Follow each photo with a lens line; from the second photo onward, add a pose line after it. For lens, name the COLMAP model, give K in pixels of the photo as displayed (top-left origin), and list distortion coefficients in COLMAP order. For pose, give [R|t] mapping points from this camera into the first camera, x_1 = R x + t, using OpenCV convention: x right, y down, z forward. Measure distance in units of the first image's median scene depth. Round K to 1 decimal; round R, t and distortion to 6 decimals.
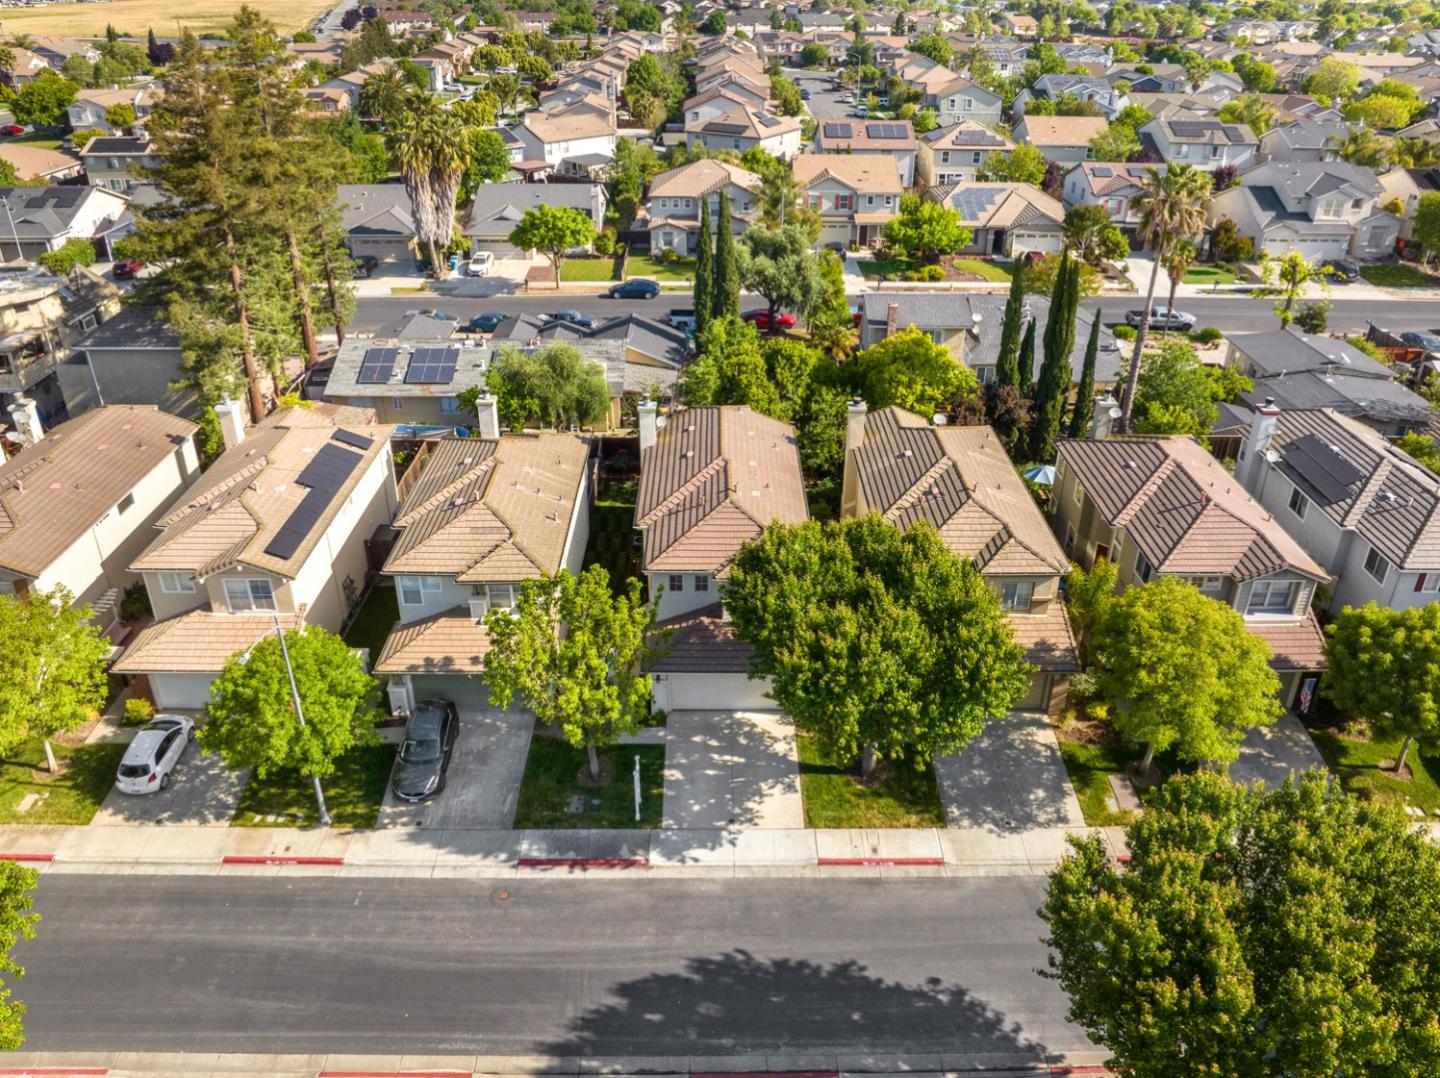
lens RADIAL K [[1009.5, 0, 720.5], [0, 1009.5, 533.4], [0, 0, 1]] dist [-0.005793, -0.001552]
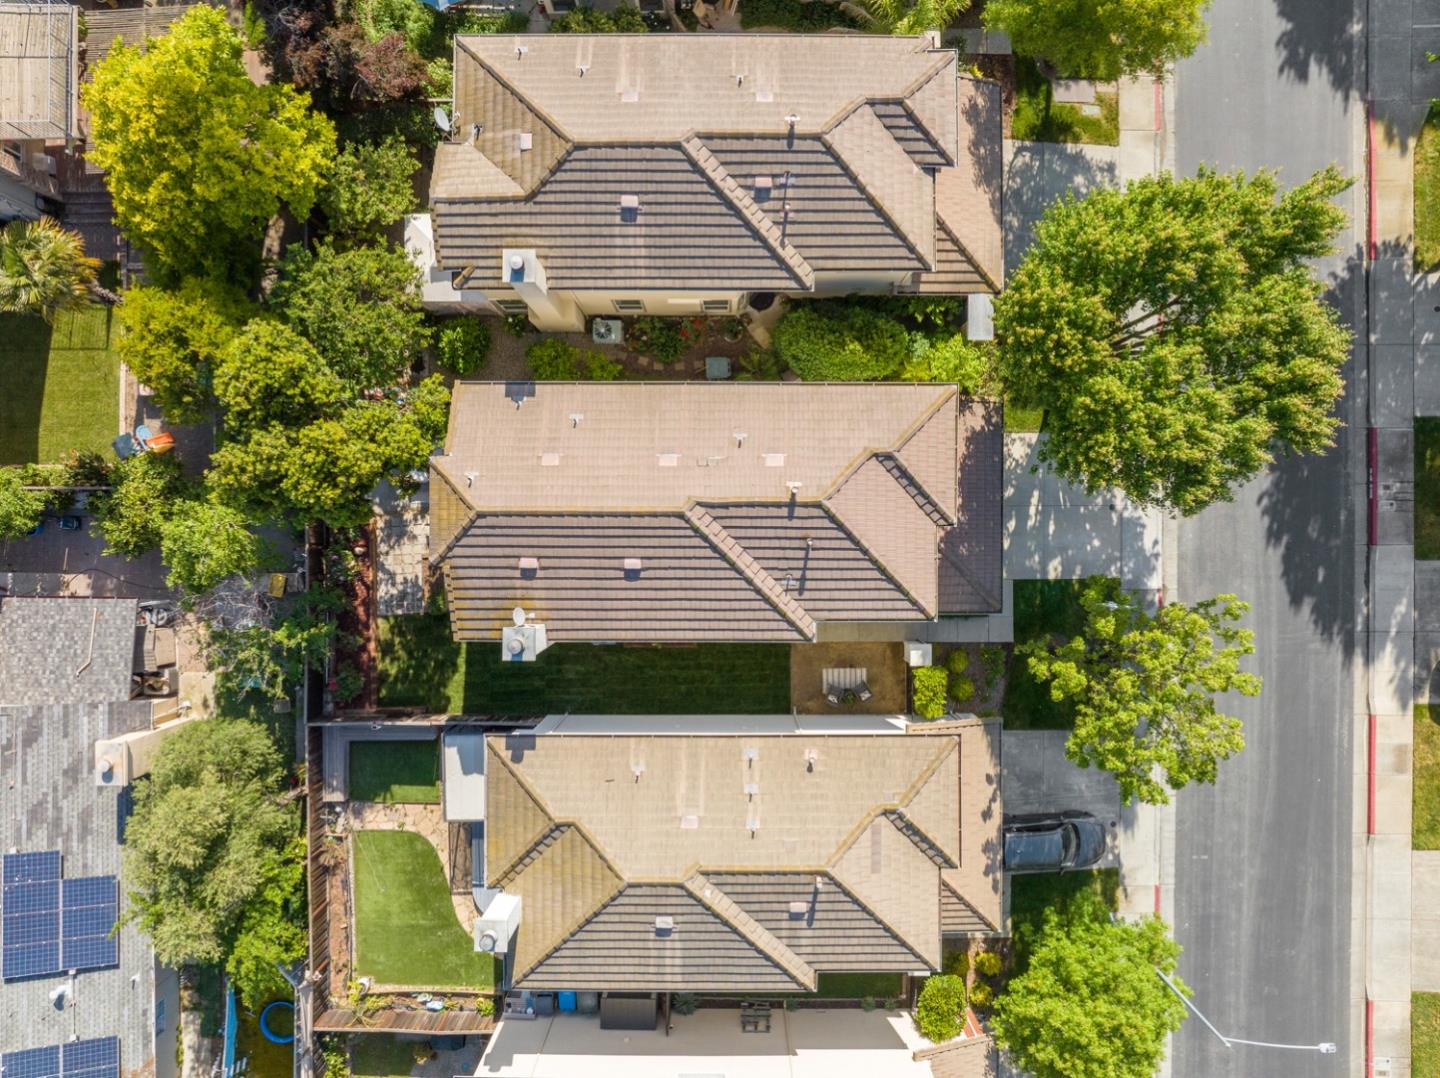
lens RADIAL K [[1009.5, 0, 720.5], [0, 1009.5, 533.4], [0, 0, 1]] dist [-0.005793, -0.001552]
pose [[0.003728, -0.999984, -0.004281, -0.010731], [0.482383, -0.001951, 0.875958, -0.666369], [-0.875953, -0.005331, 0.482368, 0.757977]]
